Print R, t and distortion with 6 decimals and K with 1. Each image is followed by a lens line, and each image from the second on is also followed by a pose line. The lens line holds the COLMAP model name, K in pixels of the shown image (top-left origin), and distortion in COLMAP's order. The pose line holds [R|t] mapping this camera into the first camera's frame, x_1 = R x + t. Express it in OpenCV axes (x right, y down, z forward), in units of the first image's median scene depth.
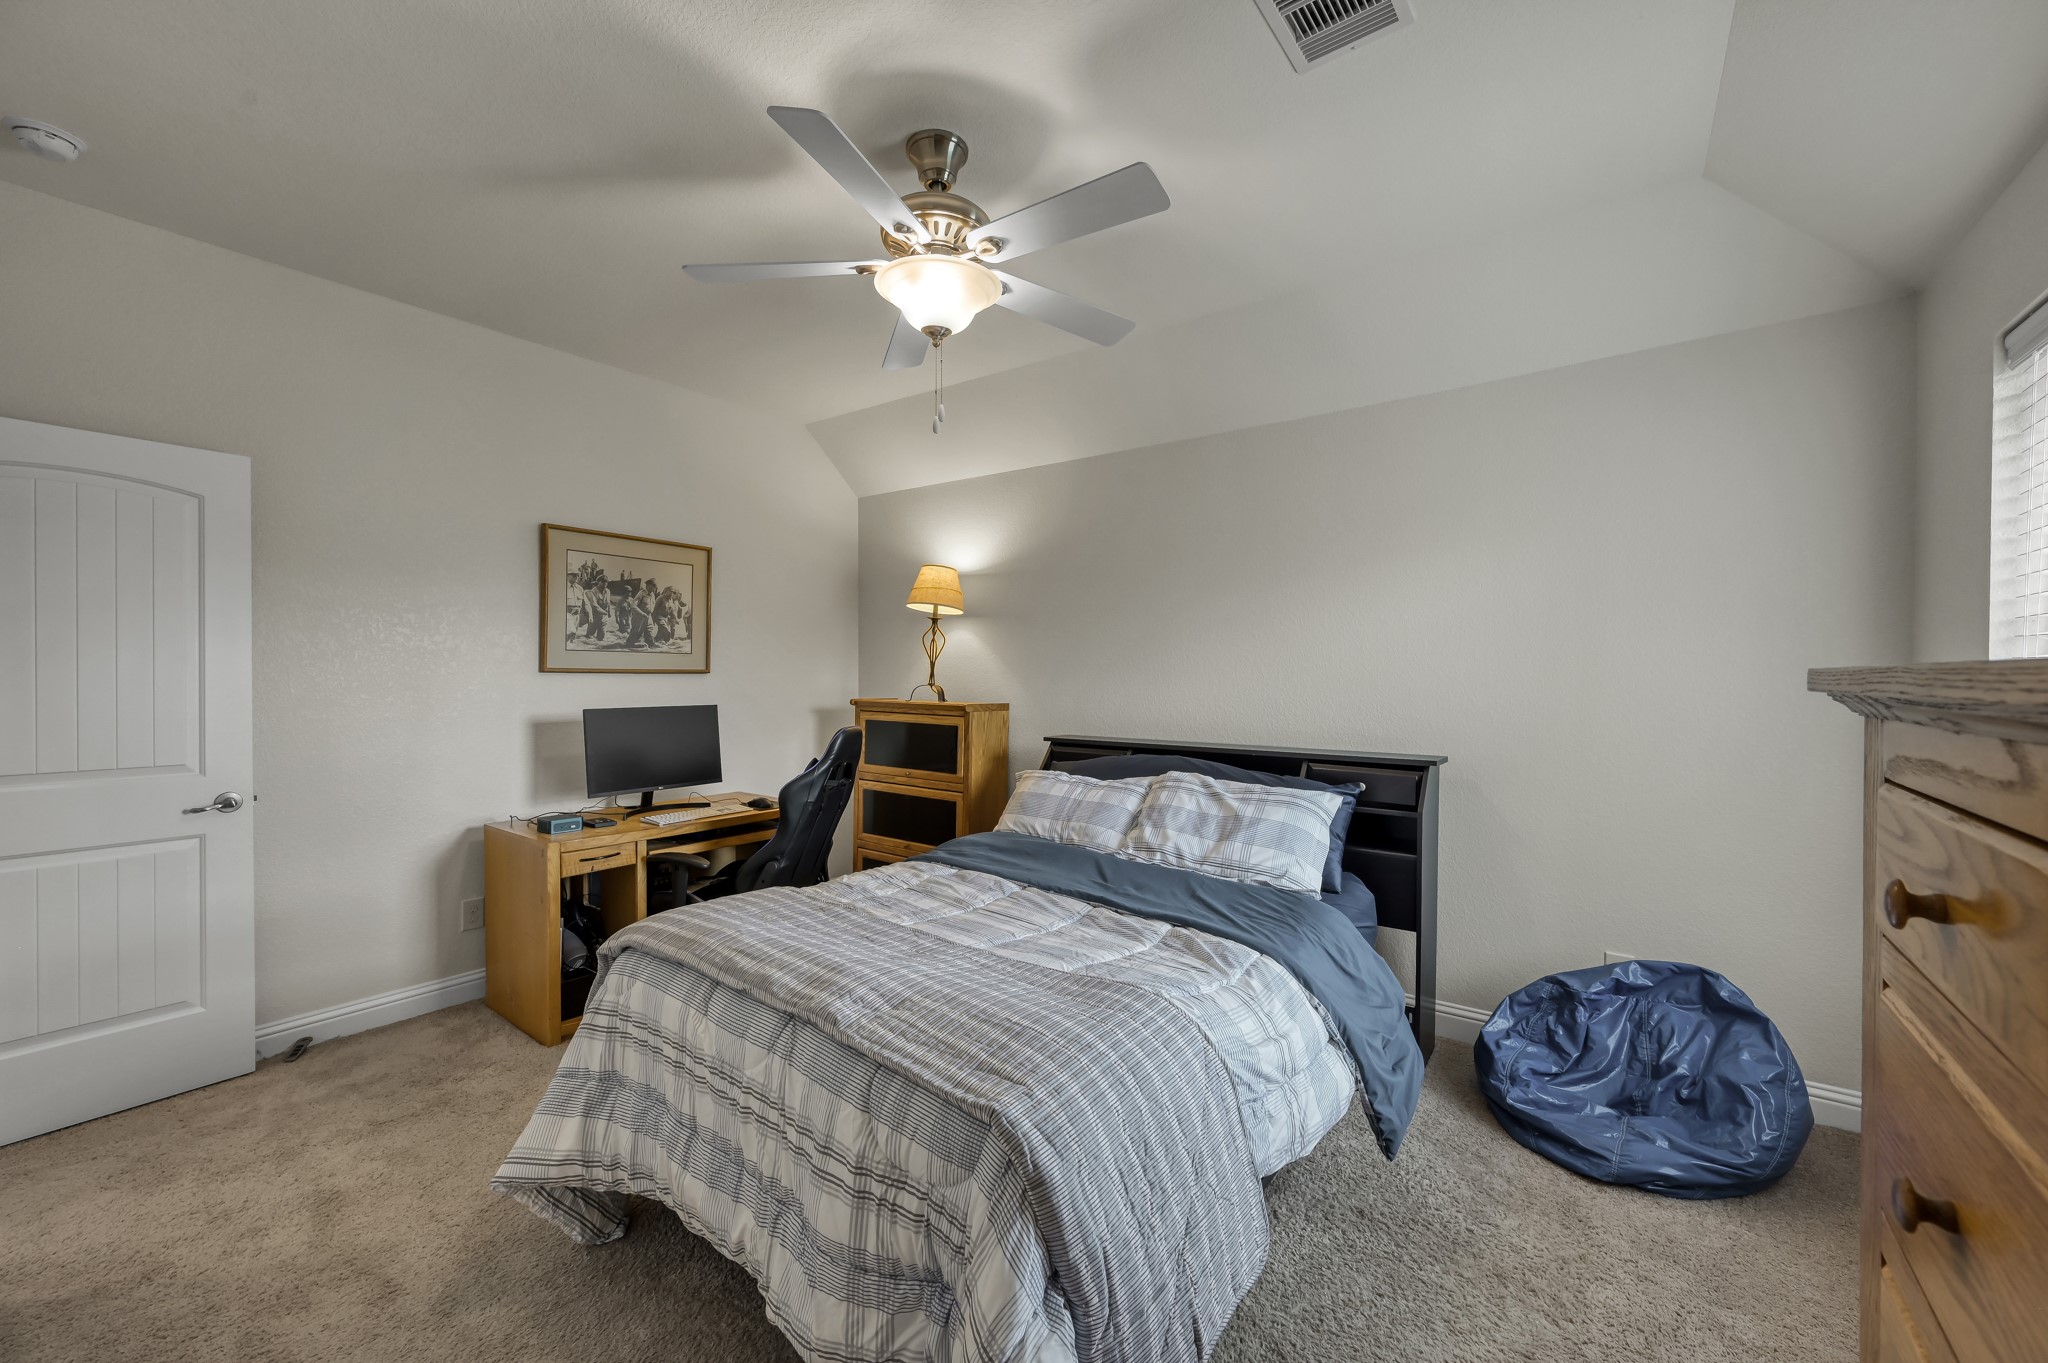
lens RADIAL K [[800.6, 0, 1030.2], [0, 800.6, 685.0], [0, 0, 1]] dist [0.002044, 0.000326]
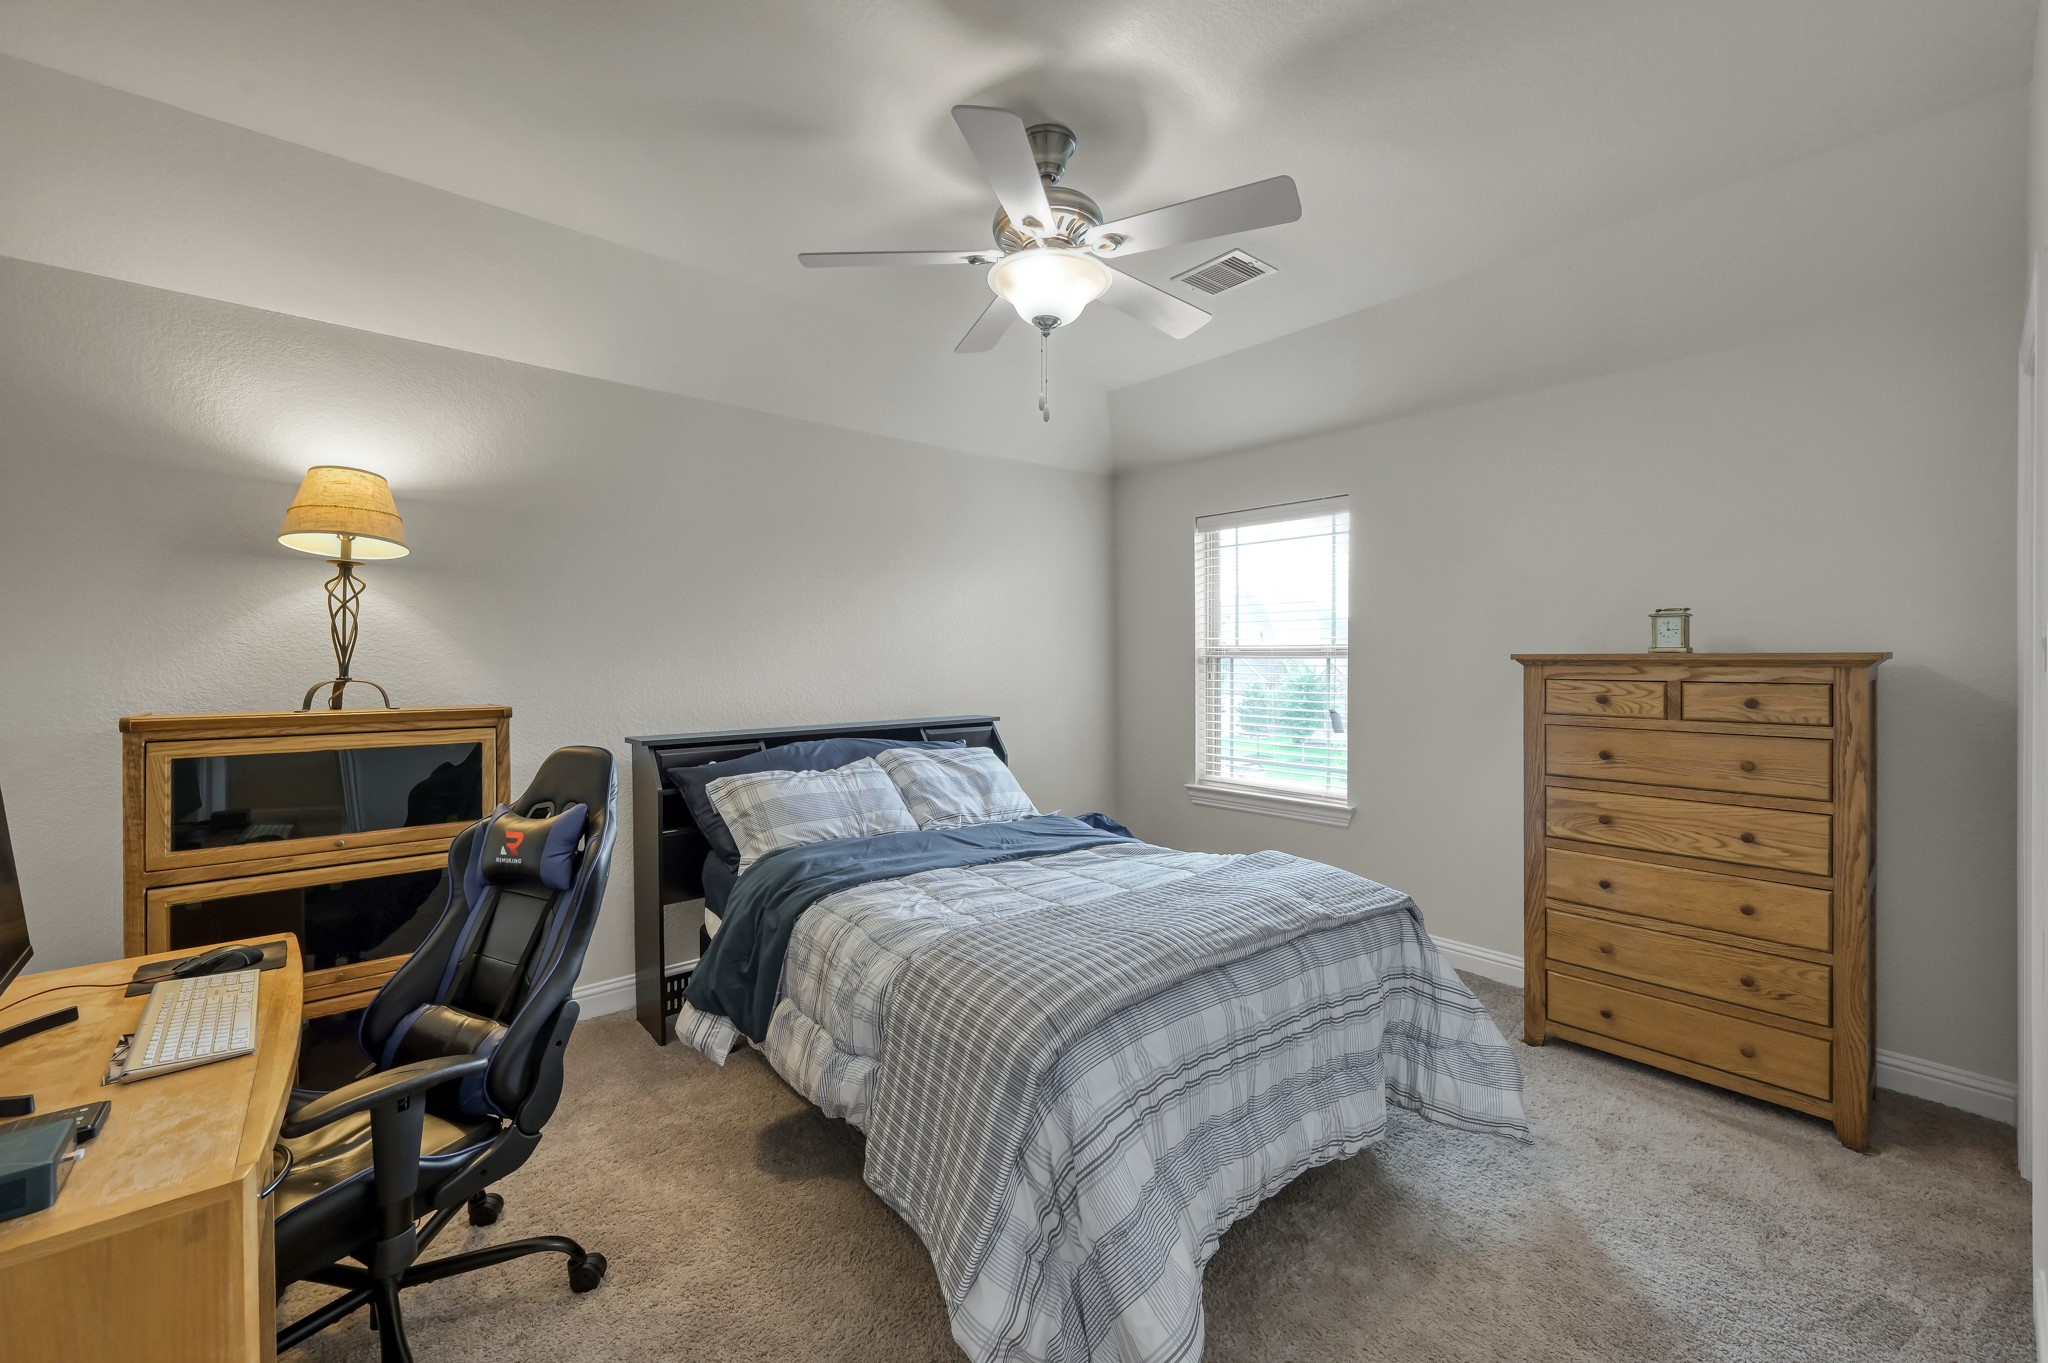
lens RADIAL K [[822.1, 0, 1023.3], [0, 822.1, 664.4], [0, 0, 1]] dist [0.000894, 0.000679]
pose [[0.220814, -0.017833, 0.975153, -1.040683], [0.018137, 0.999735, 0.014176, -0.020164], [-0.975147, 0.014556, 0.221079, 0.727926]]
